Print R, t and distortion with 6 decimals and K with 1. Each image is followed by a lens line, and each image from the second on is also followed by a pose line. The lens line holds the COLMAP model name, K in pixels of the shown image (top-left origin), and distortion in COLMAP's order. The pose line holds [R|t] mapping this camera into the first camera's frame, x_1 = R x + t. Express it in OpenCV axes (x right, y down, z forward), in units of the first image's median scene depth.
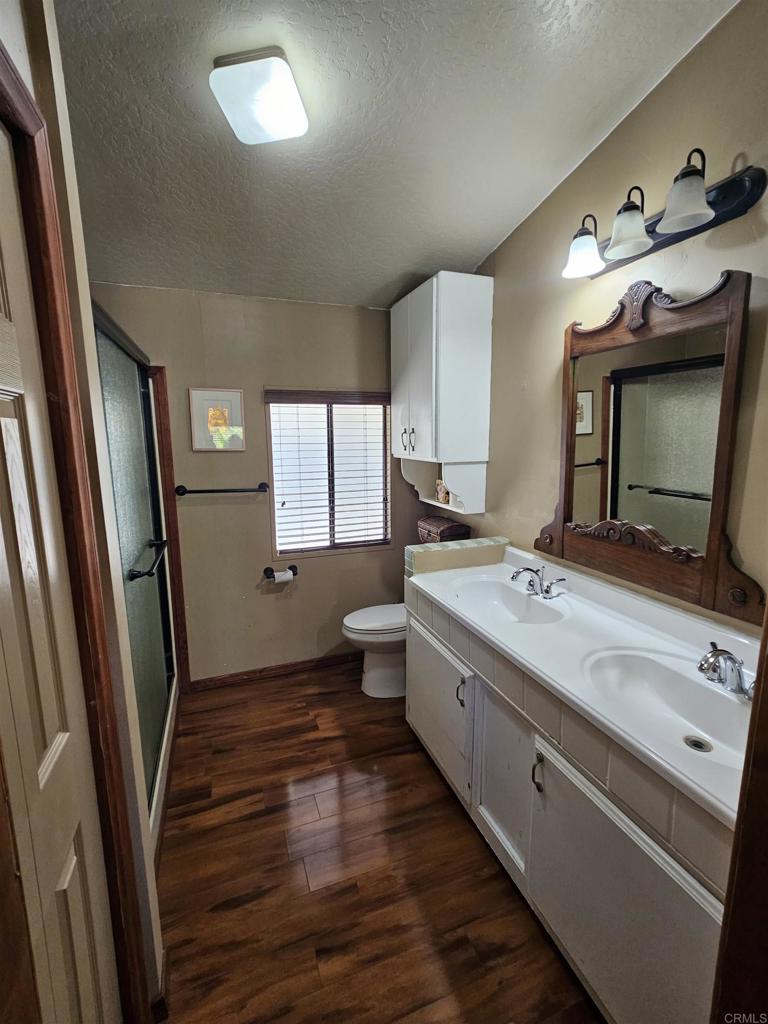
lens RADIAL K [[415.7, 0, 384.0], [0, 415.7, 512.0], [0, 0, 1]] dist [-0.001321, -0.000069]
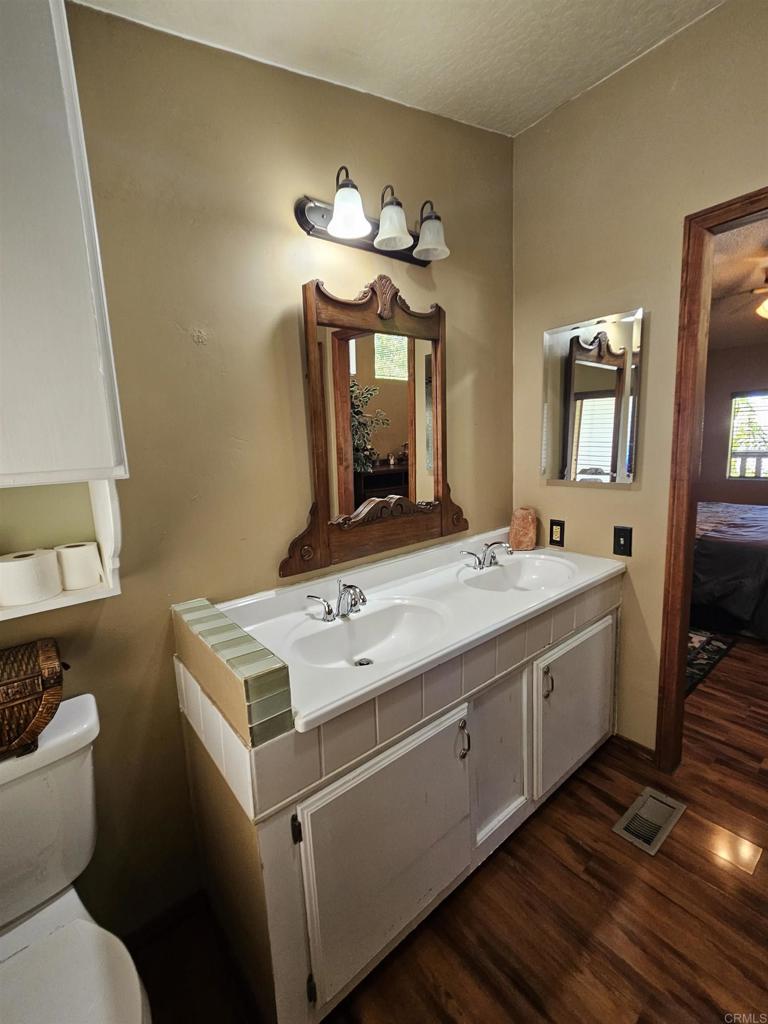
lens RADIAL K [[438.1, 0, 384.0], [0, 438.1, 512.0], [0, 0, 1]] dist [0.000124, 0.000211]
pose [[-0.301319, -0.136444, 0.943711, -0.526190], [0.215409, 0.954383, 0.206765, -0.186304], [-0.928873, 0.265586, -0.258183, 1.369744]]
